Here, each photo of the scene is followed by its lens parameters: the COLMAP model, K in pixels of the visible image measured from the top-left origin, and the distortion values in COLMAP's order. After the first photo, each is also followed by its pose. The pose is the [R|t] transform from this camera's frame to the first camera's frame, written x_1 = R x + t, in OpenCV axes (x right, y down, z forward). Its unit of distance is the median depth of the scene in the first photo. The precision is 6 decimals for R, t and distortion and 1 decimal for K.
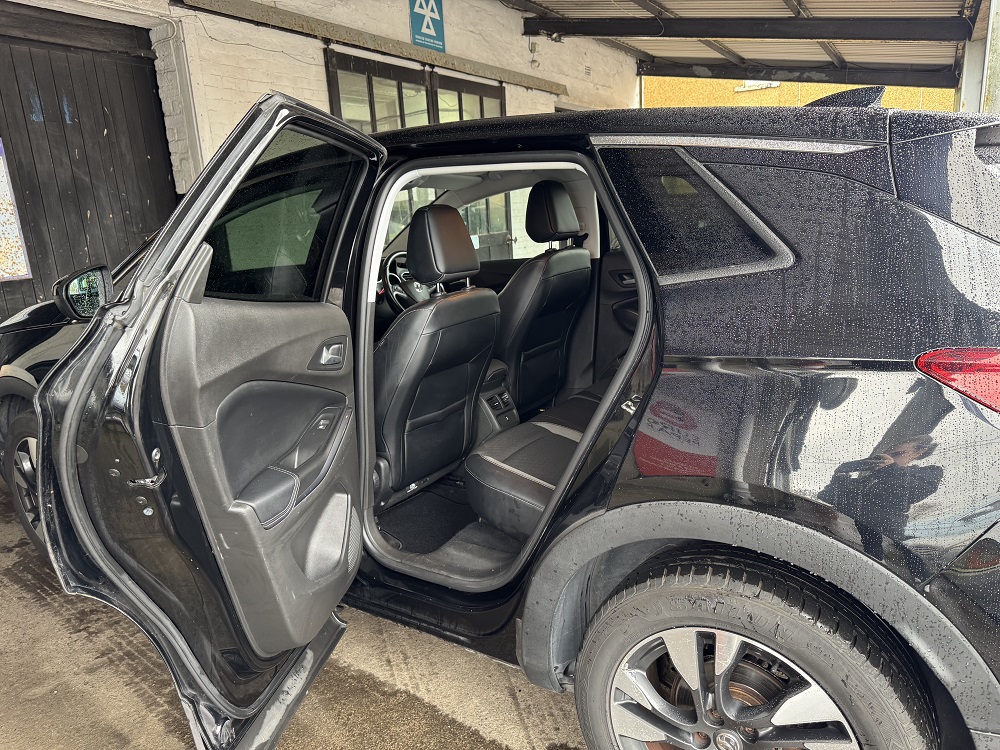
lens RADIAL K [[695.3, 0, 502.2], [0, 695.3, 376.0], [0, 0, 1]] dist [-0.002133, -0.008277]
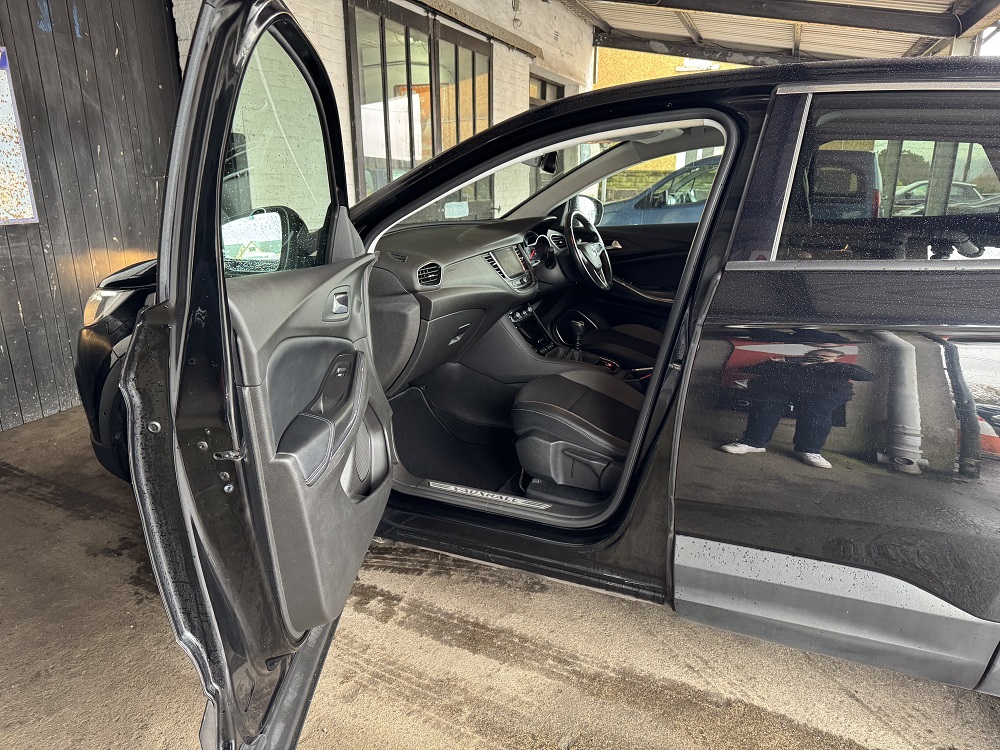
lens RADIAL K [[695.3, 0, 501.0], [0, 695.3, 380.1], [0, 0, 1]] dist [-0.002133, -0.008277]
pose [[0.985986, 0.009970, 0.166531, -0.245921], [-0.017568, 0.998868, 0.044214, 0.000961], [-0.165902, -0.046520, 0.985044, 0.073566]]
